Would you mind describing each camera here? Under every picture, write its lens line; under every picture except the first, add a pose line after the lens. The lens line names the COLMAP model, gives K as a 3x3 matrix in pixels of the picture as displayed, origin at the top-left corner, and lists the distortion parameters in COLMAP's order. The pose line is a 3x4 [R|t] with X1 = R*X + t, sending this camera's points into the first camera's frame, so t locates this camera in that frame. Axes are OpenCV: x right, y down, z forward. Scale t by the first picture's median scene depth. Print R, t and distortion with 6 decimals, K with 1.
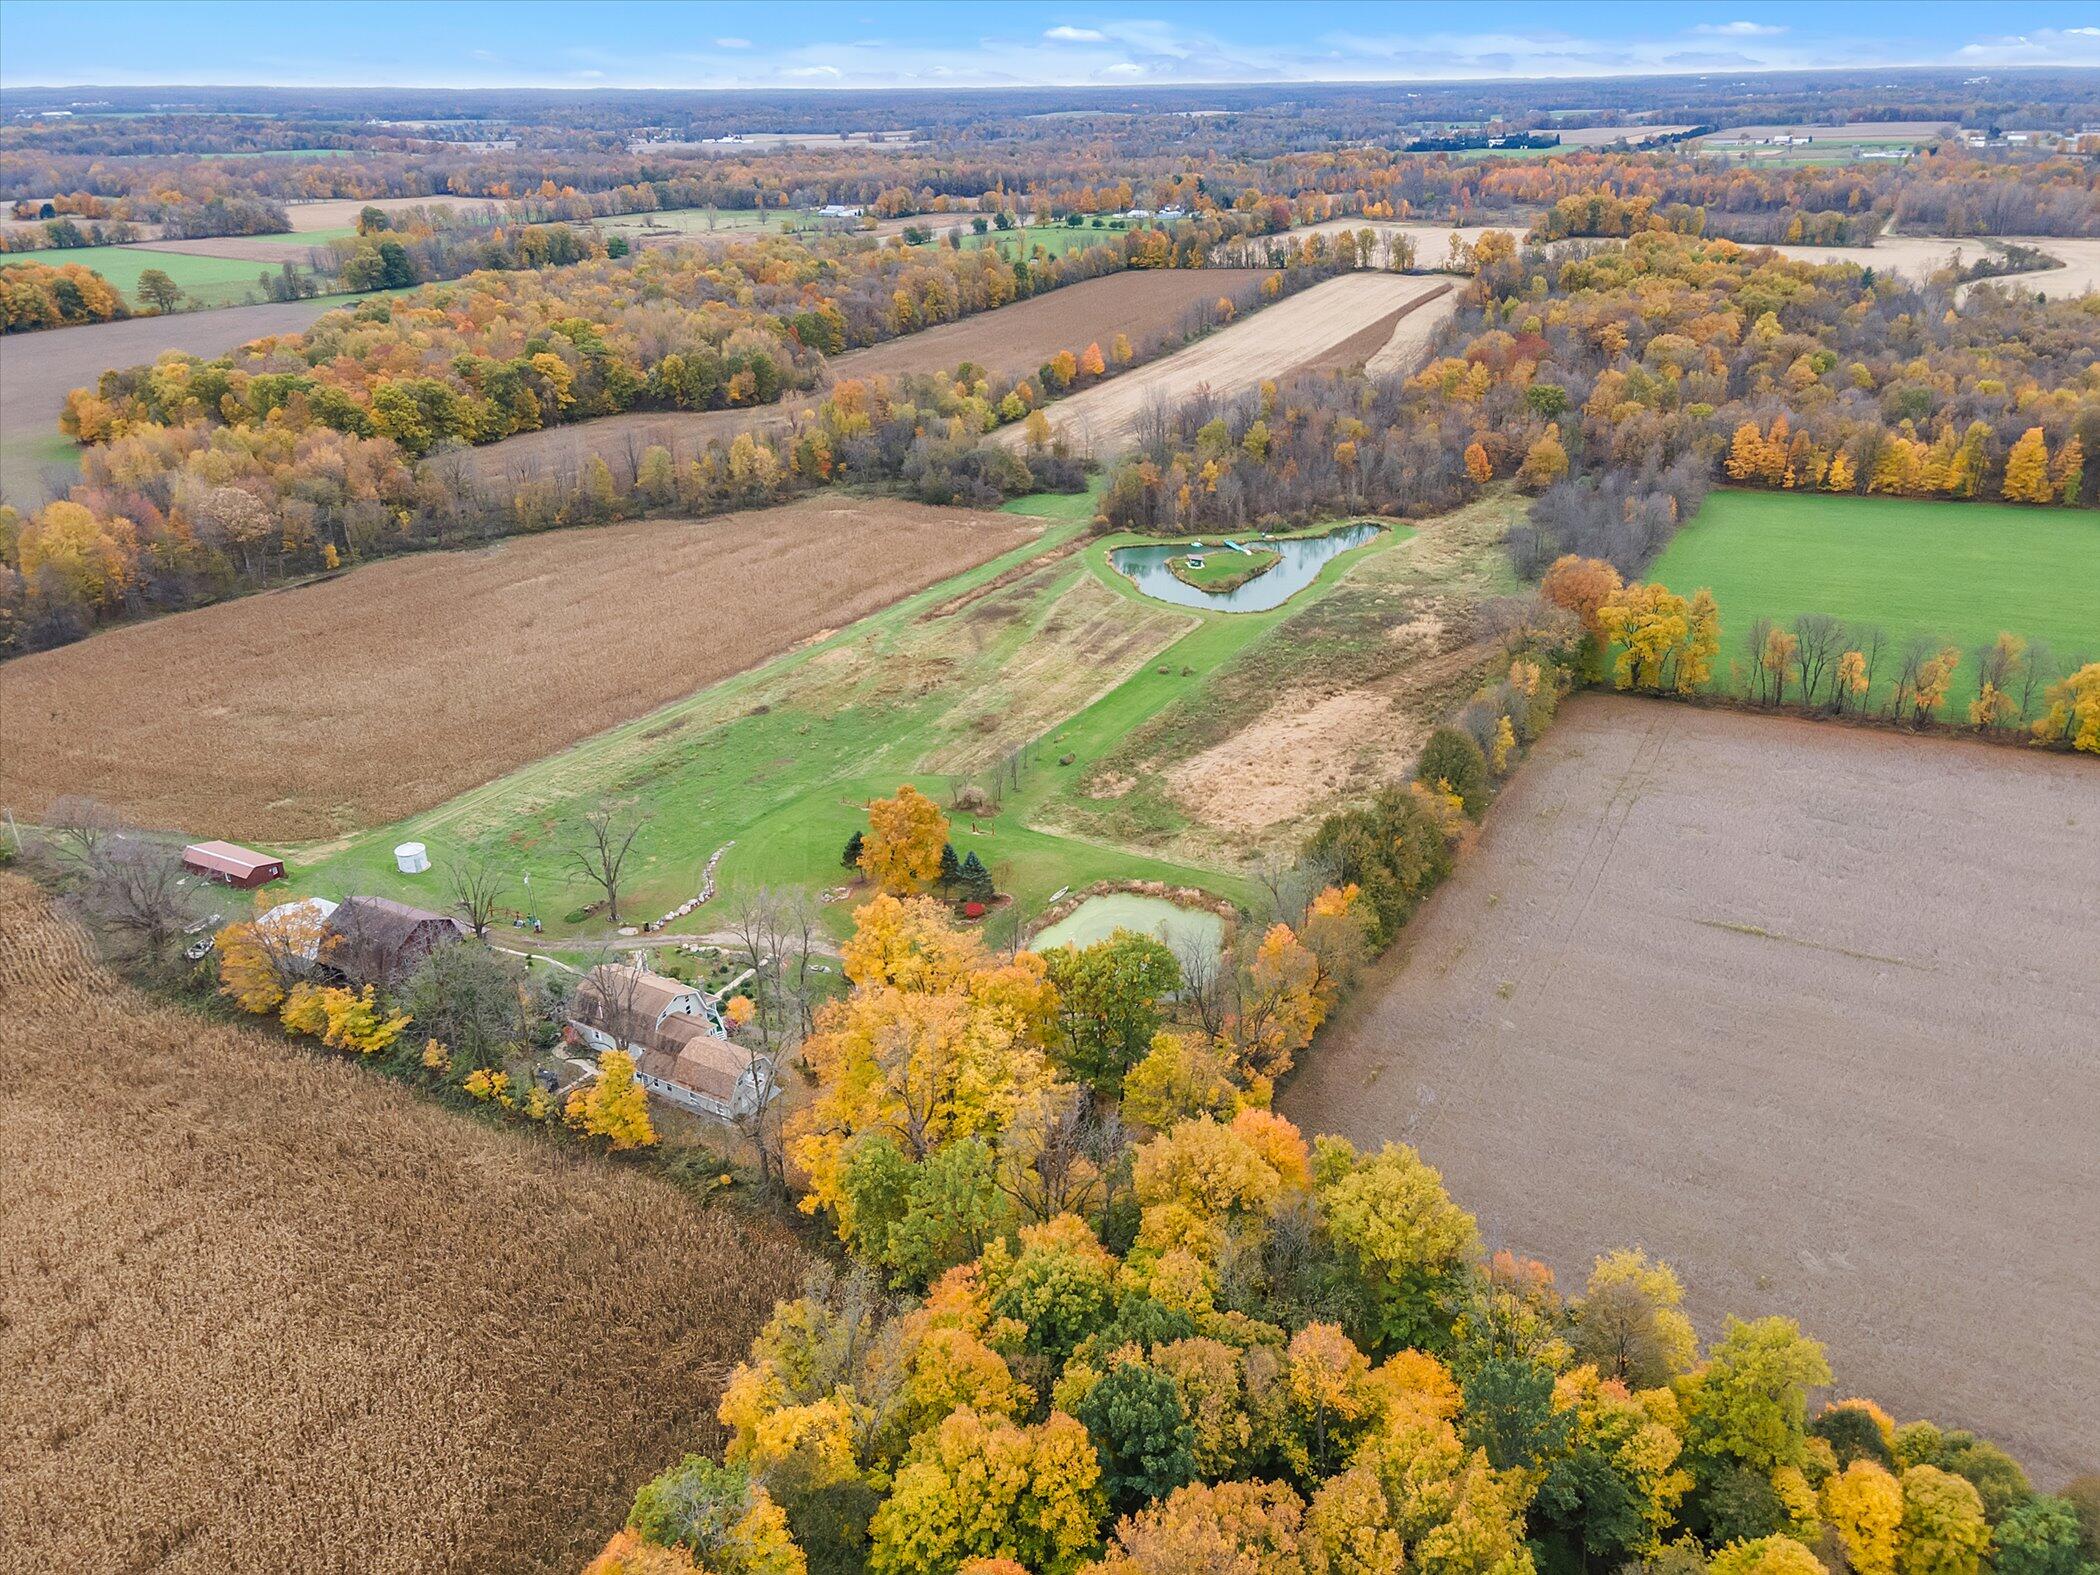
lens RADIAL K [[1511.3, 0, 1045.2], [0, 1511.3, 778.0], [0, 0, 1]] dist [0.042432, 0.008836]
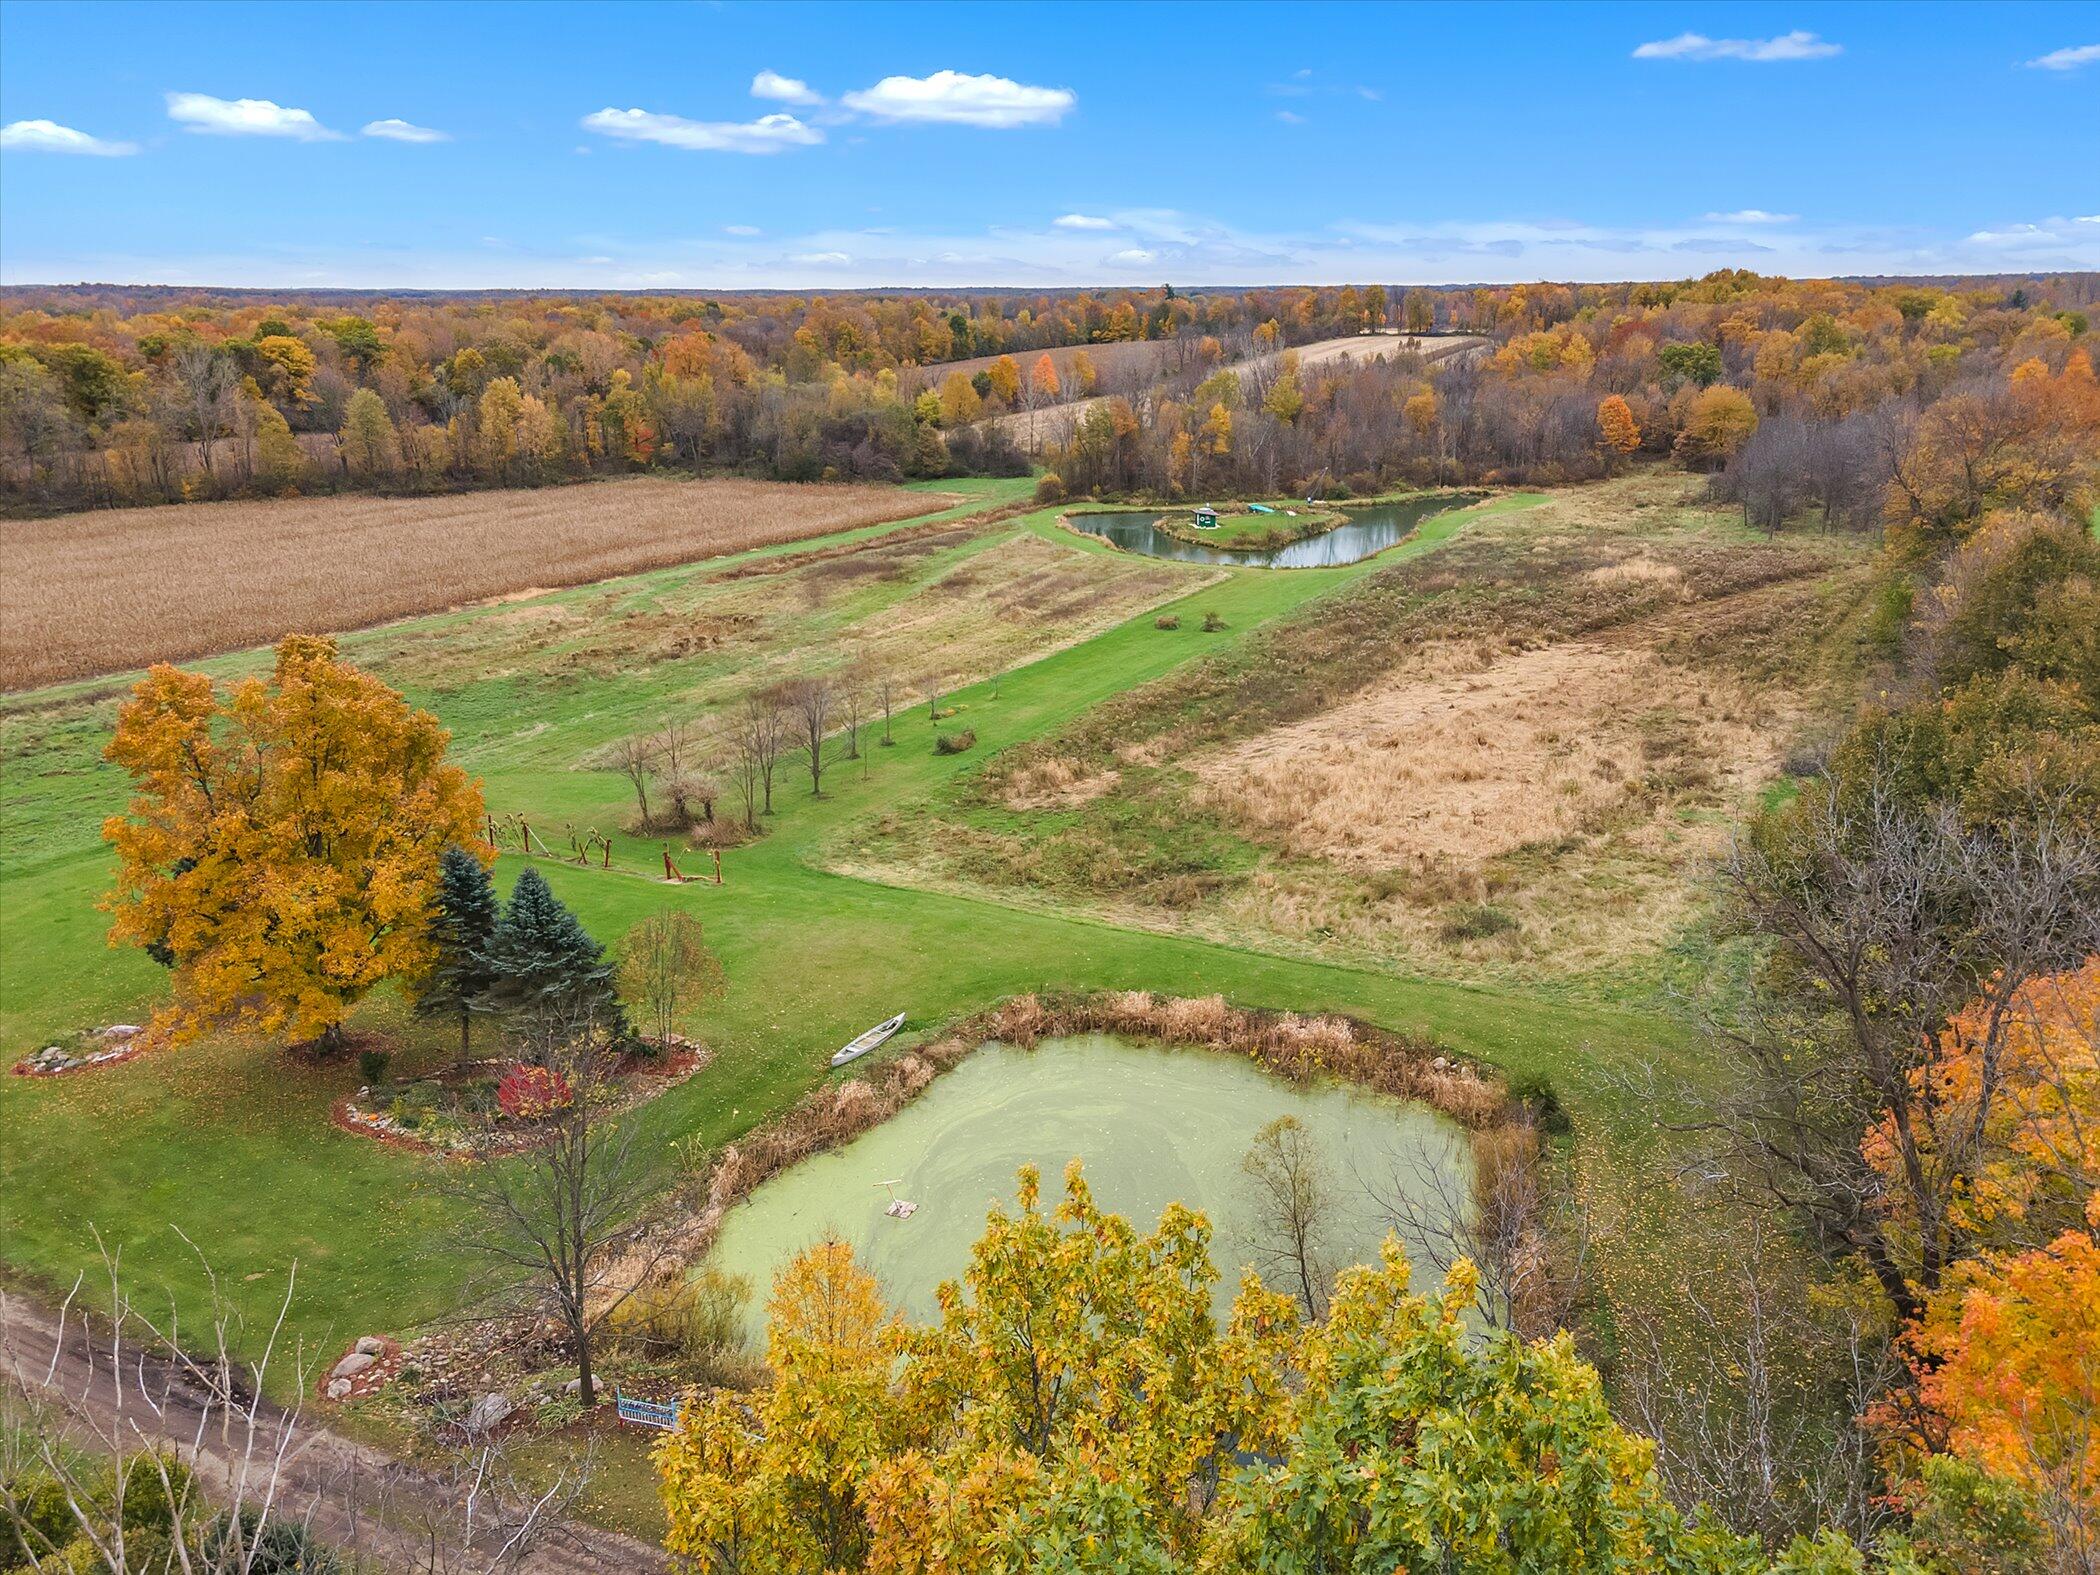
lens RADIAL K [[1580.1, 0, 1039.2], [0, 1580.1, 785.4], [0, 0, 1]] dist [0.036971, 0.002170]
pose [[0.999795, -0.003823, 0.019900, 0.020471], [0.006202, 0.992645, -0.120903, 0.037494], [-0.019291, 0.121002, 0.992465, 0.395119]]
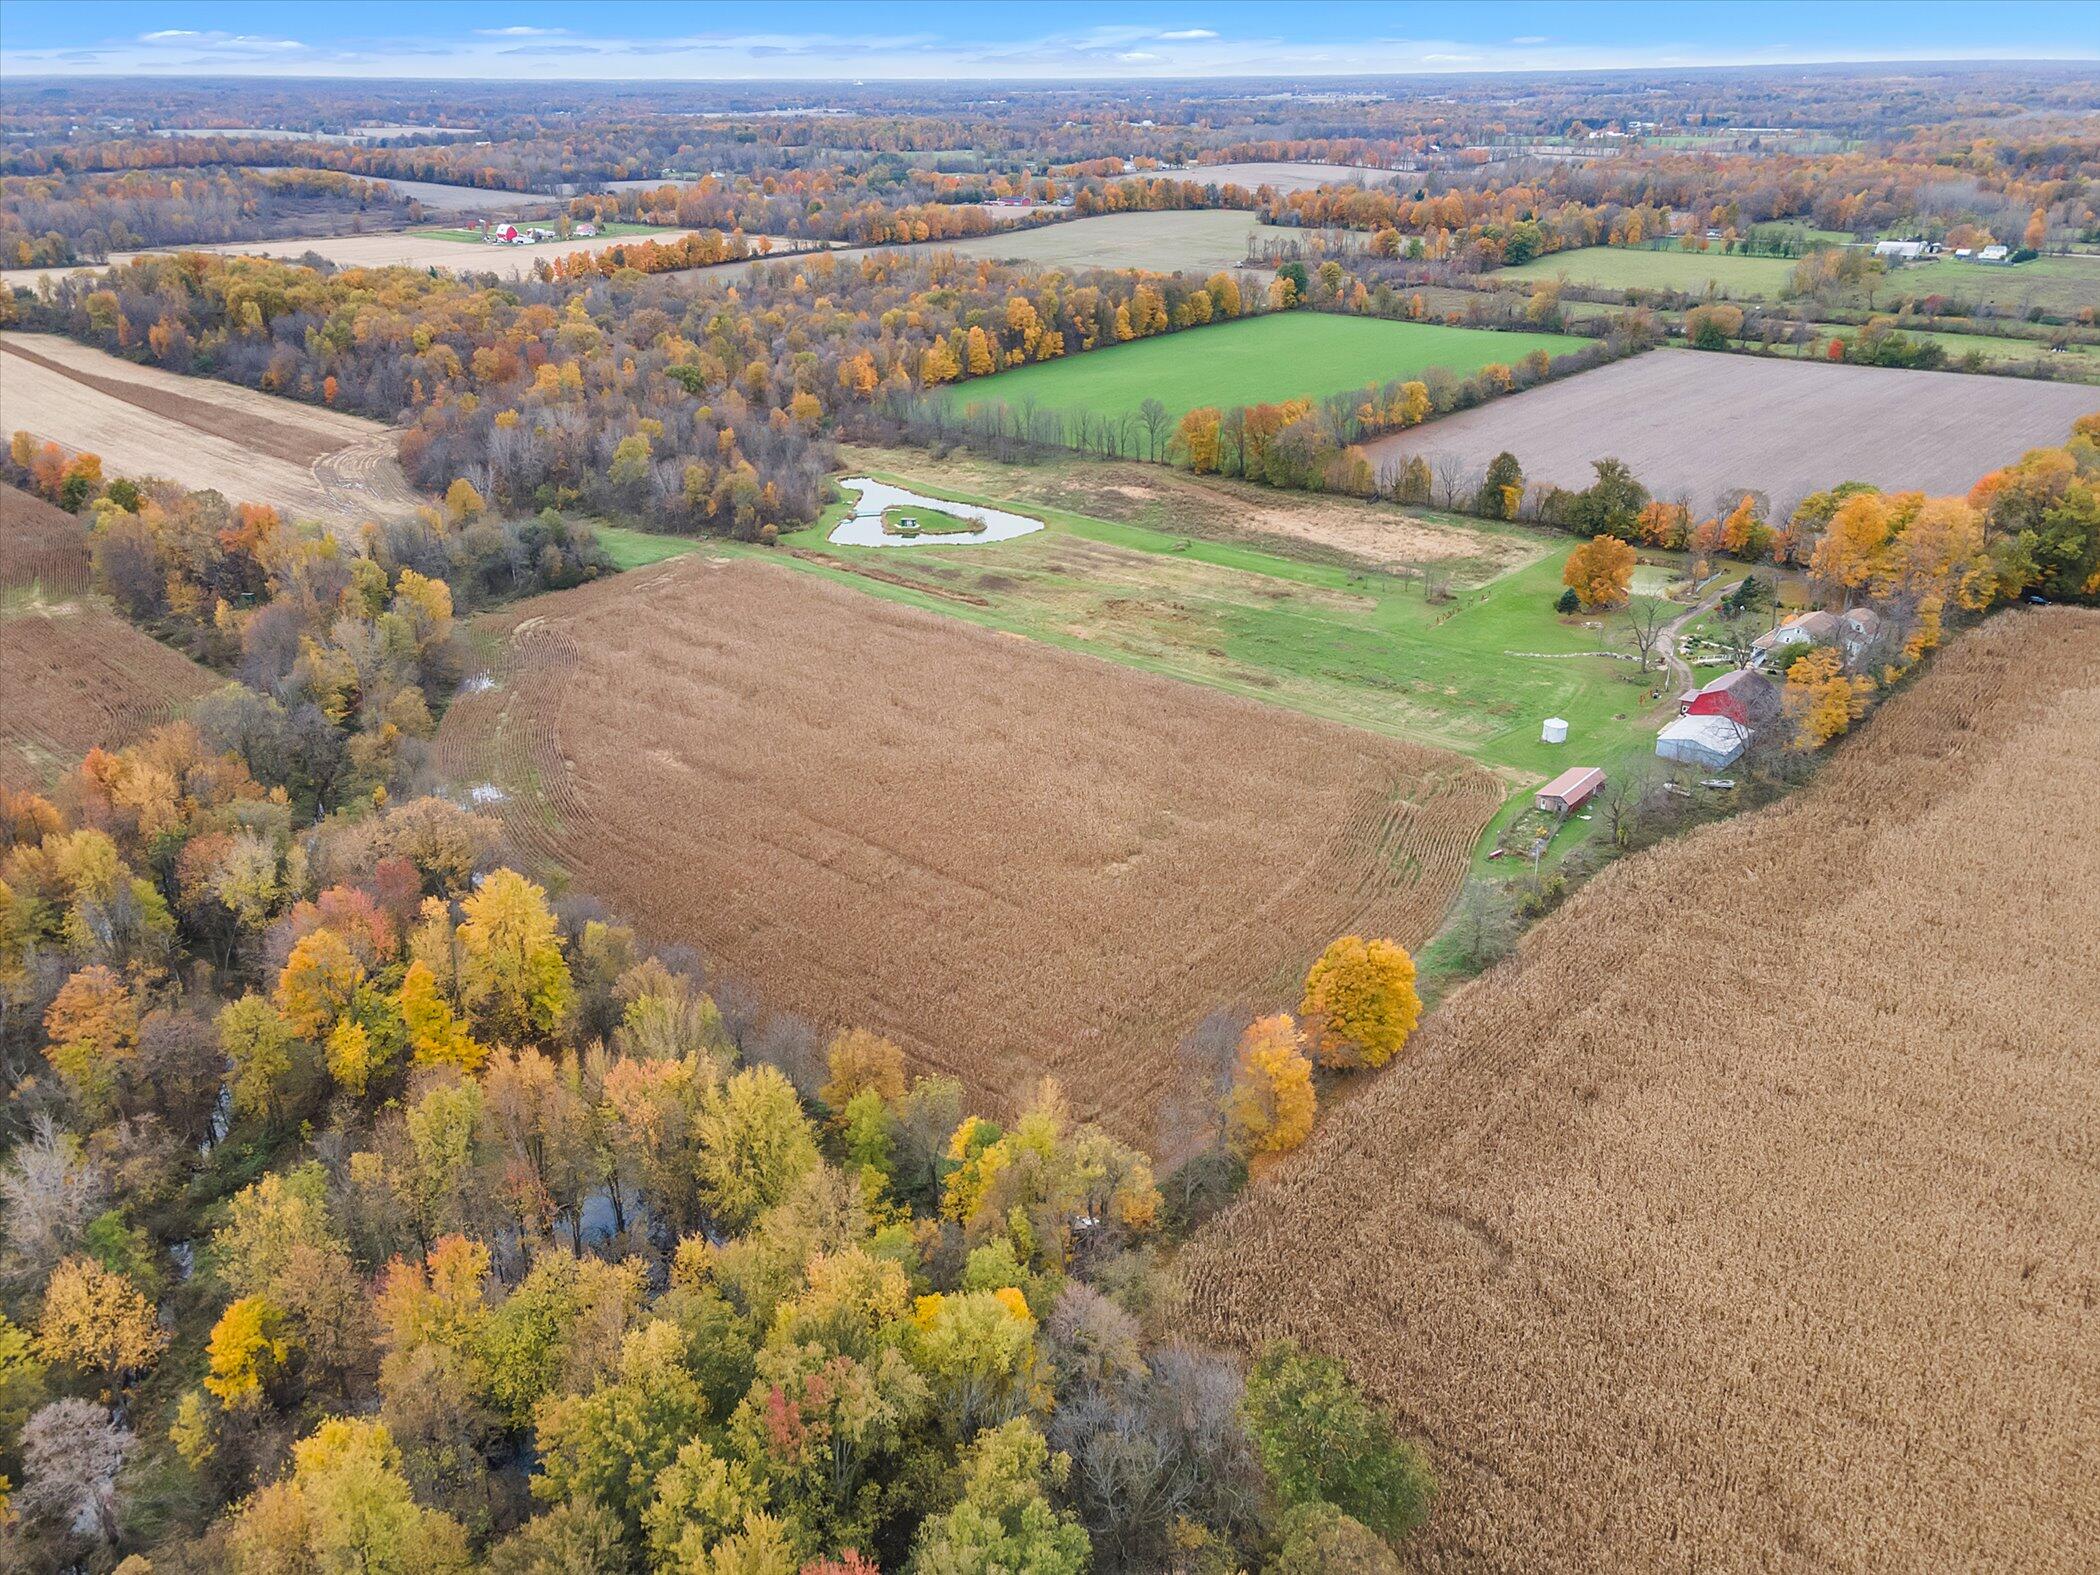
lens RADIAL K [[1544.7, 0, 1049.3], [0, 1544.7, 771.5], [0, 0, 1]] dist [0.035289, 0.011175]
pose [[0.217519, -0.390354, 0.894600, -0.990364], [0.408257, 0.868905, 0.279876, -0.264108], [-0.886573, 0.304348, 0.348368, 0.566632]]
